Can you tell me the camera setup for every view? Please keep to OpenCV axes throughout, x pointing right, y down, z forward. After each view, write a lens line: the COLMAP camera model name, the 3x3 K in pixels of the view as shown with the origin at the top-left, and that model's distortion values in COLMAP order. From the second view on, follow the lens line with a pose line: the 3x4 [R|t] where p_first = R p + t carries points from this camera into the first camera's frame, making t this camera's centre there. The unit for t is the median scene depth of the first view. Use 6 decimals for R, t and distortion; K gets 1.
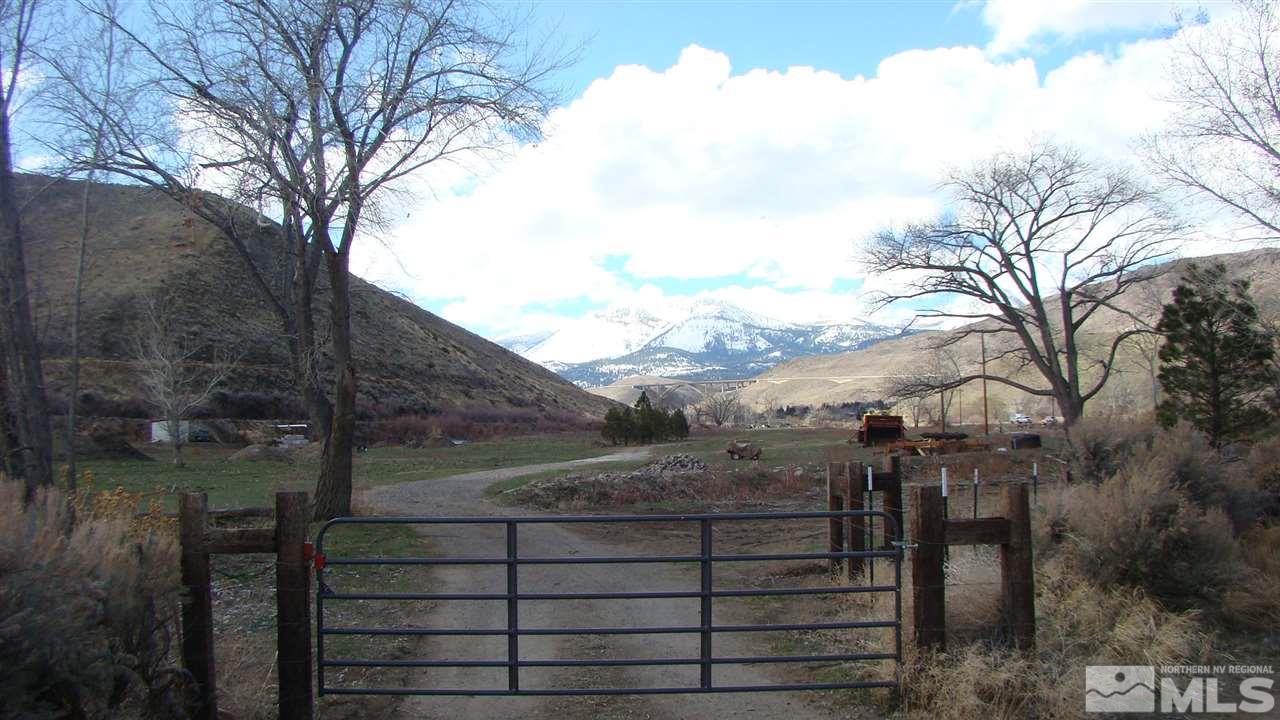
lens RADIAL K [[1383.0, 0, 678.3], [0, 1383.0, 359.2], [0, 0, 1]] dist [-0.170248, 0.004322]
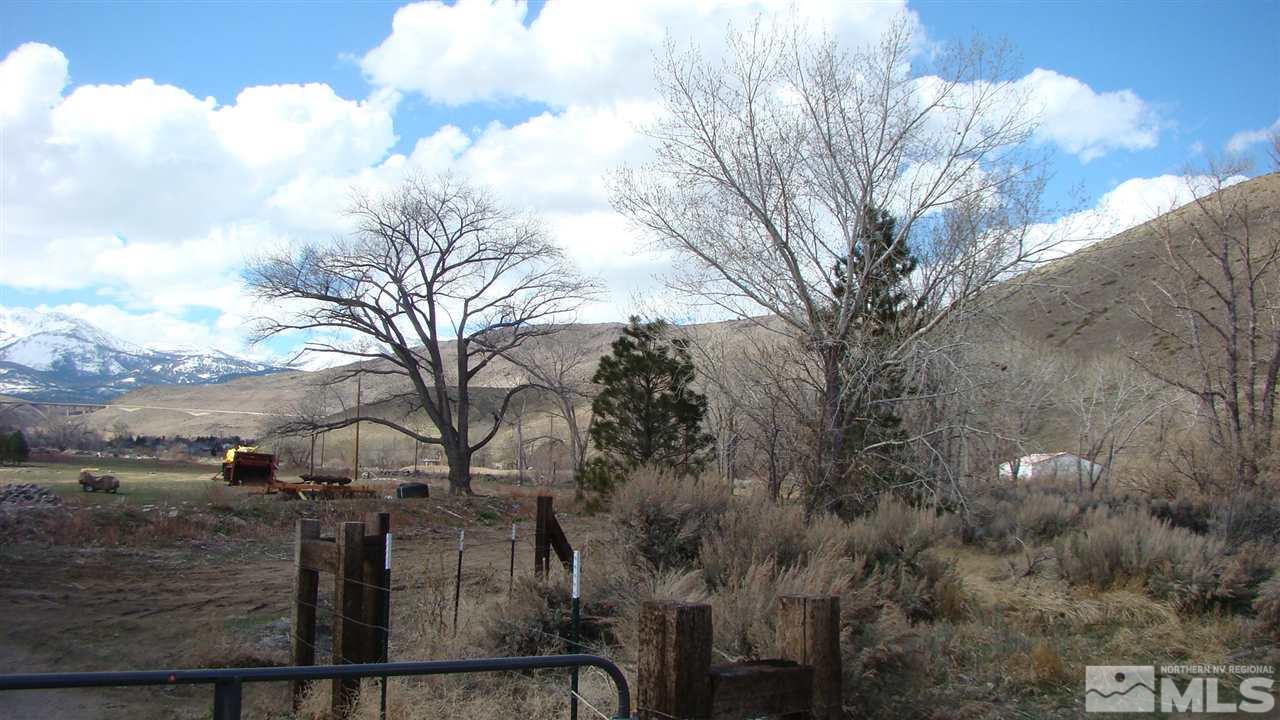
lens RADIAL K [[1200.0, 0, 640.0], [0, 1200.0, 360.0], [0, 0, 1]] dist [-0.169088, 0.113637]
pose [[0.871379, 0.094418, 0.481440, -0.014693], [-0.073456, 0.995354, -0.062252, 0.009018], [-0.485081, 0.018881, 0.874265, 0.178733]]
